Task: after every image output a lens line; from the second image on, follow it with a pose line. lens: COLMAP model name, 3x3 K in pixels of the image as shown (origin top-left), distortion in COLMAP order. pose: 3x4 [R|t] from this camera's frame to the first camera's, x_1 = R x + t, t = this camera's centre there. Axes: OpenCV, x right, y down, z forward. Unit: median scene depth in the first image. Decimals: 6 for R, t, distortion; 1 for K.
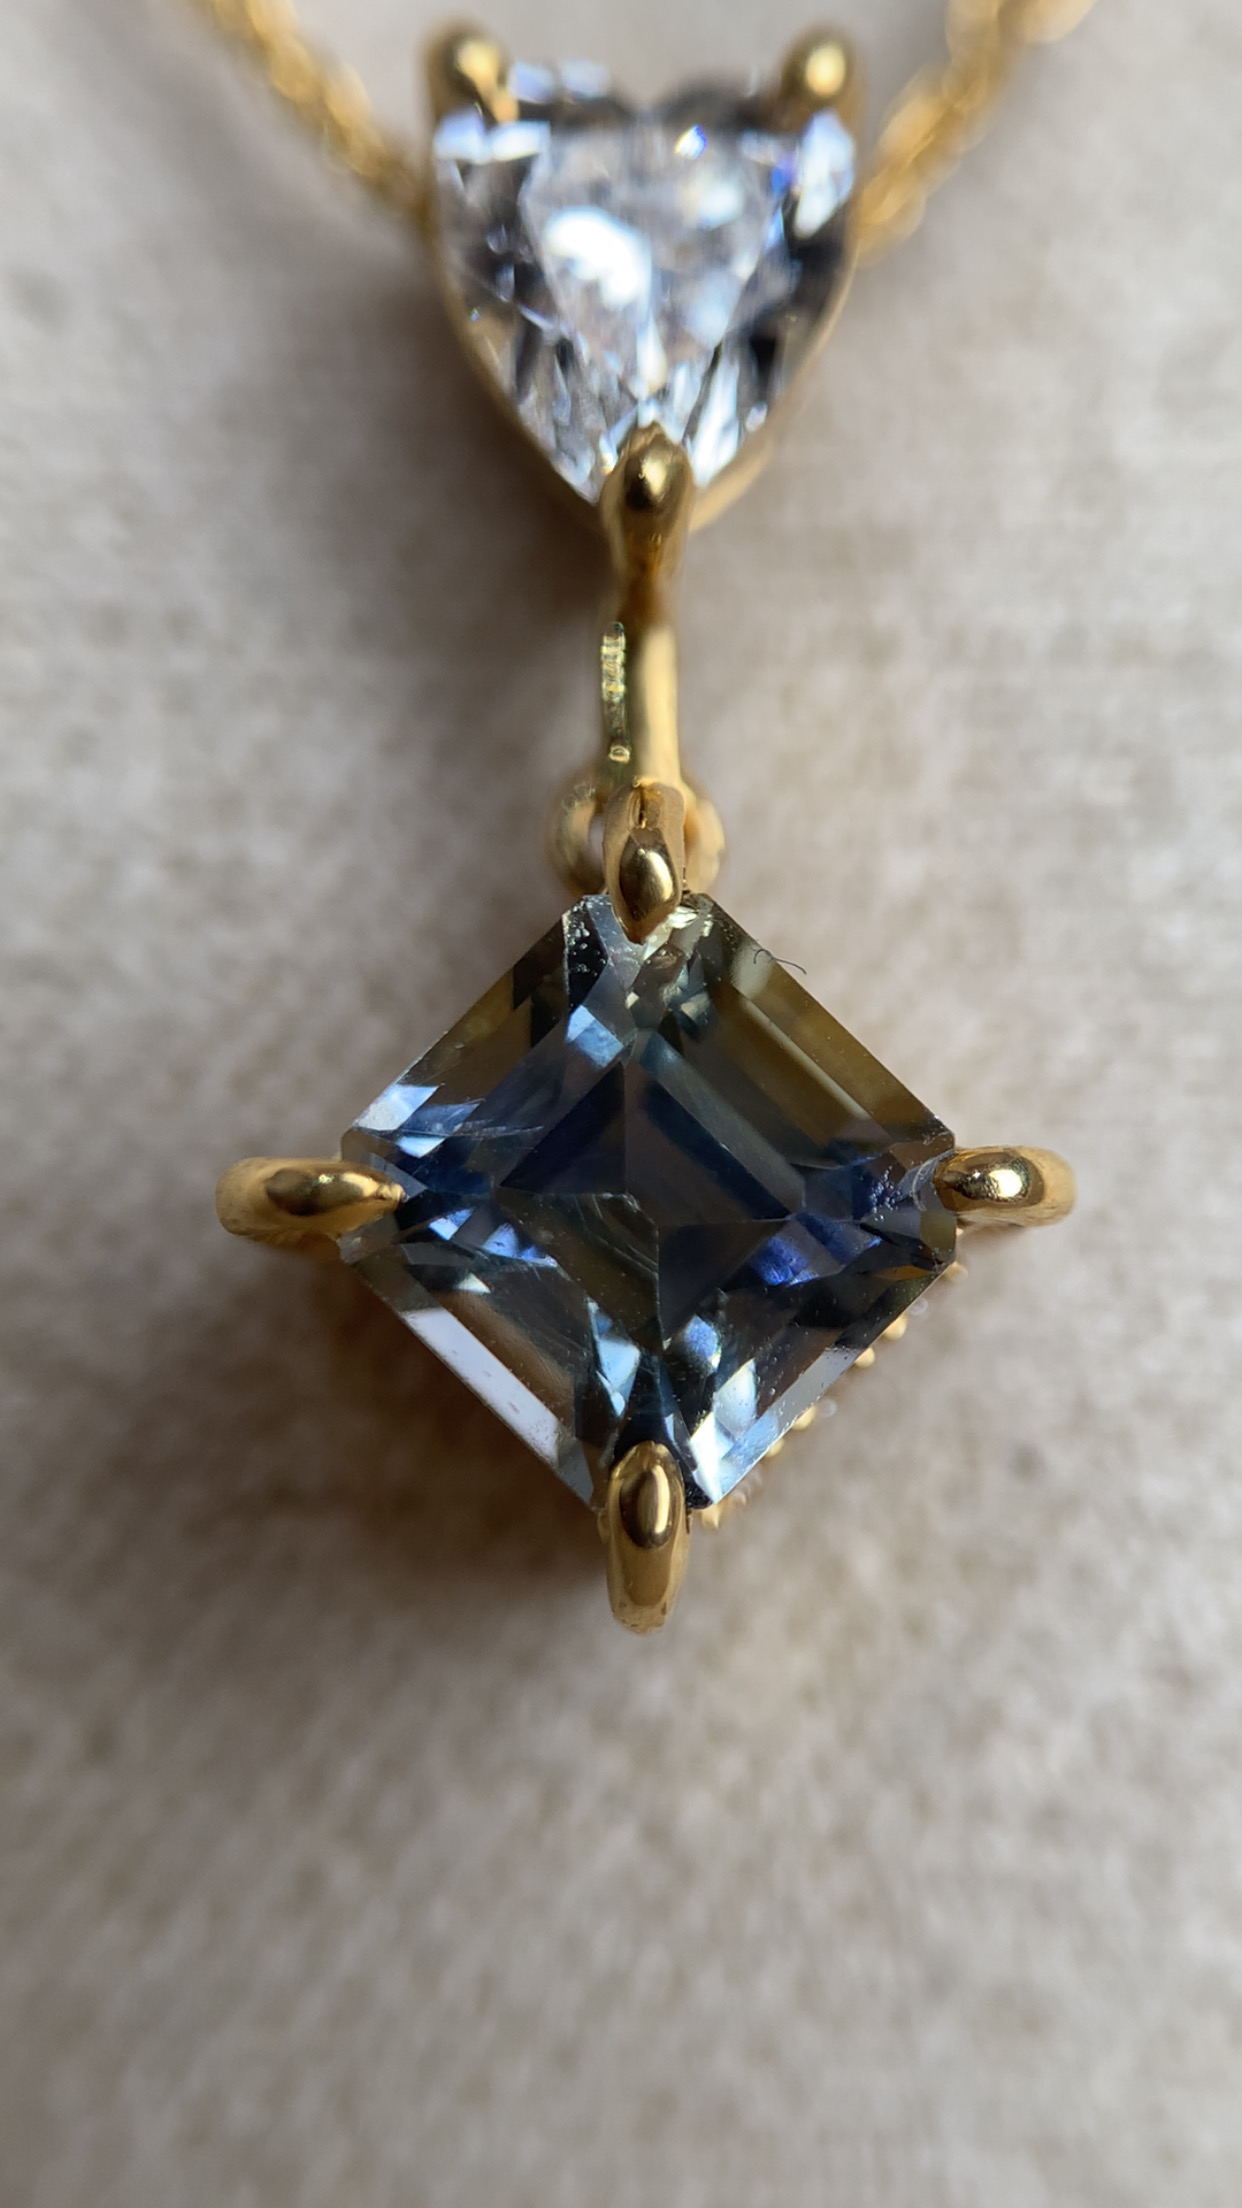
lens RADIAL K [[7102.4, 0, 619.0], [0, 7102.4, 1097.4], [0, 0, 1]] dist [4.755021, 0.000000]
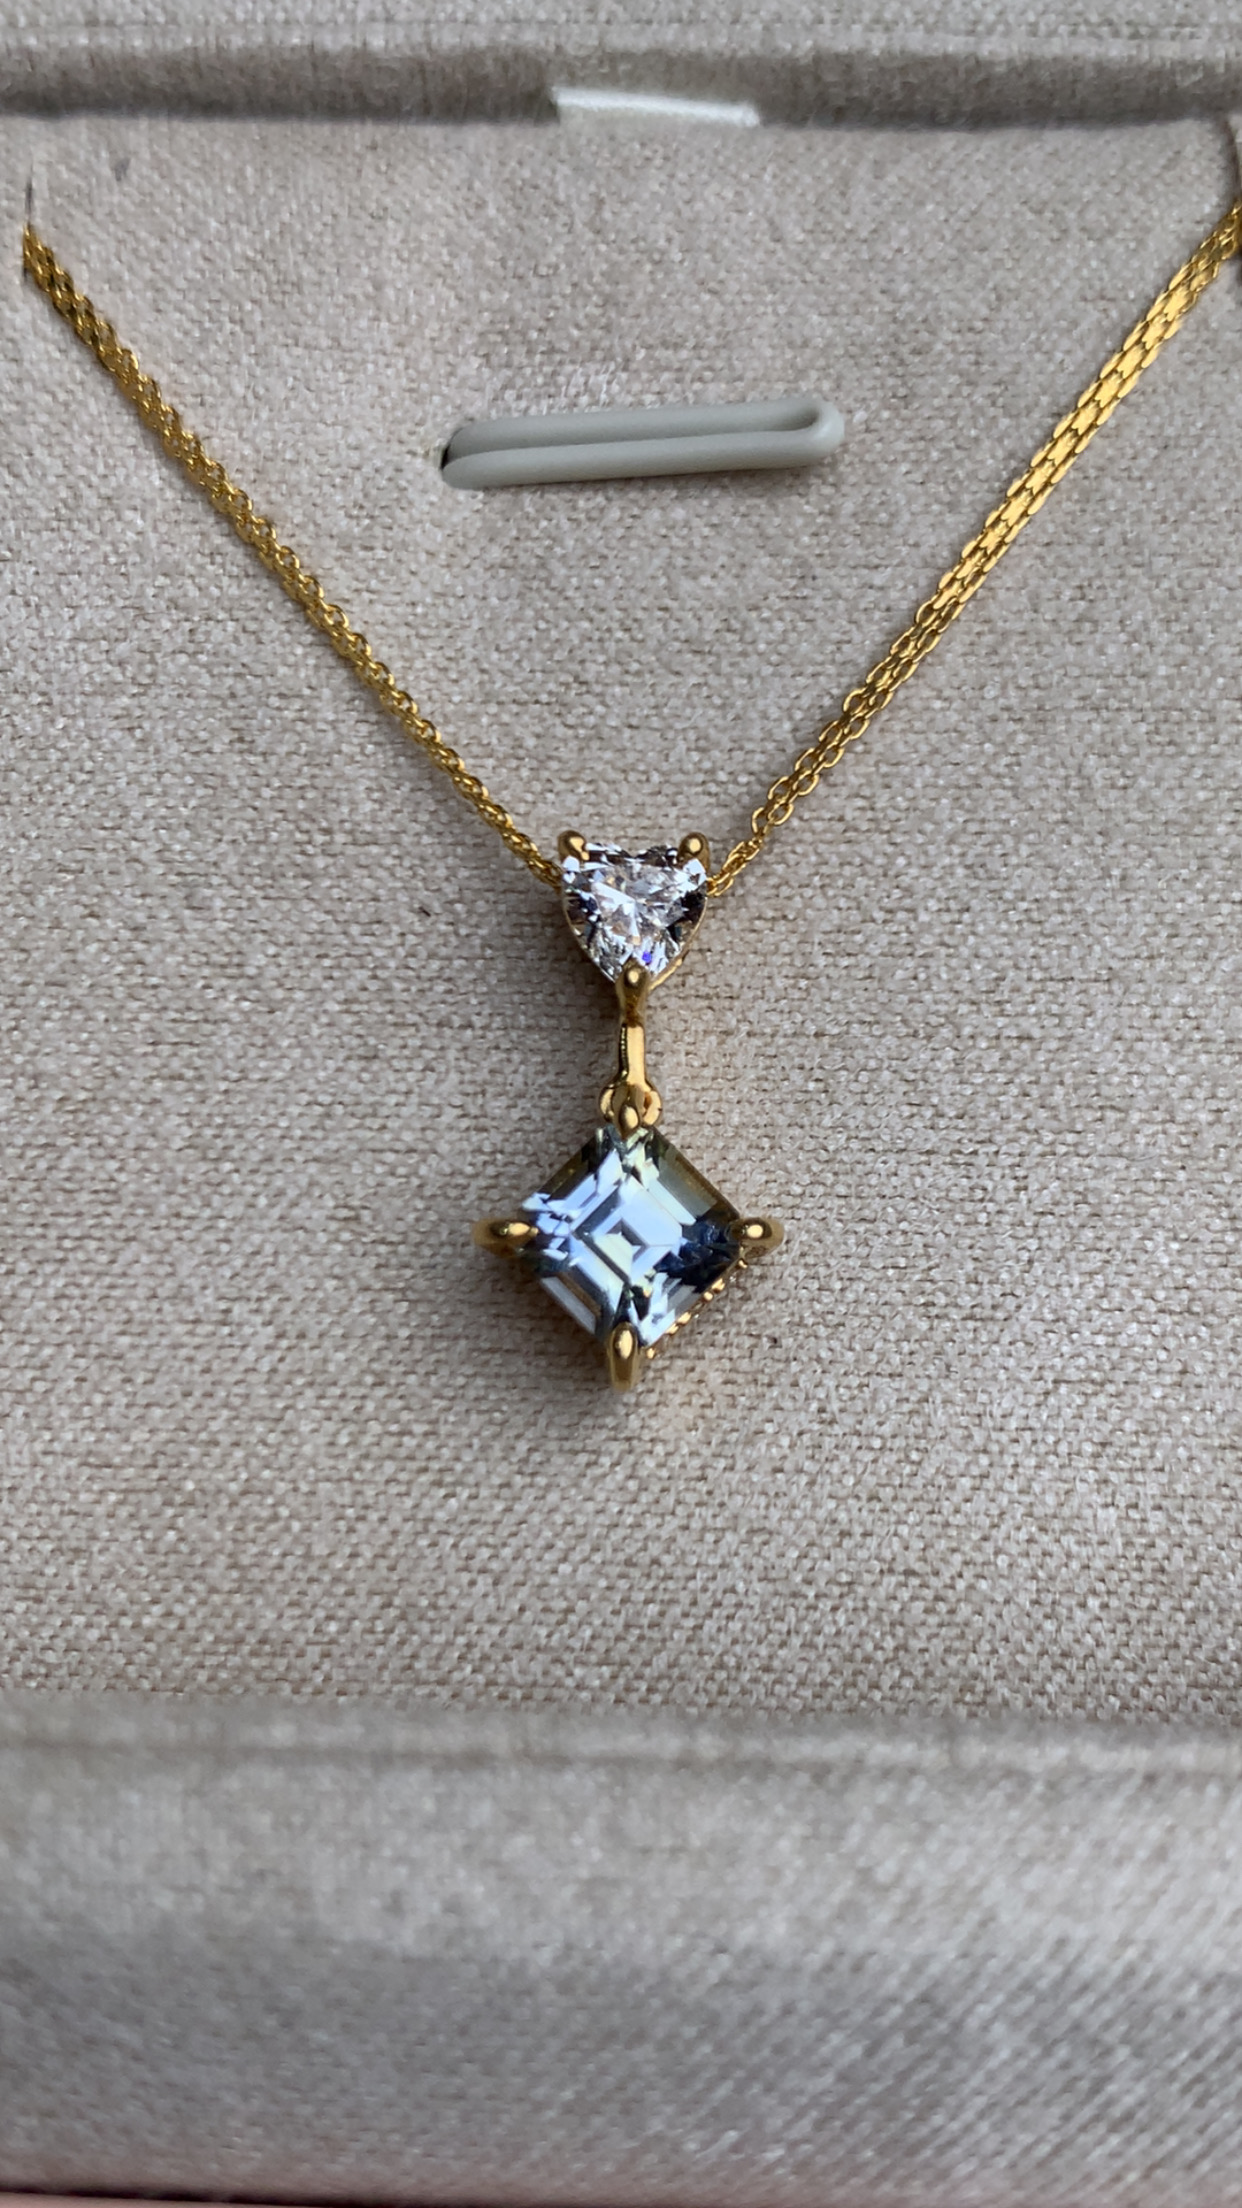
lens RADIAL K [[7102.4, 0, 614.4], [0, 7102.4, 1107.1], [0, 0, 1]] dist [4.755021, 0.000000]
pose [[0.999263, 0.016220, -0.034788, 0.090400], [-0.017144, 0.999503, -0.026437, 0.036370], [0.034342, 0.027014, 0.999045, -1.672284]]
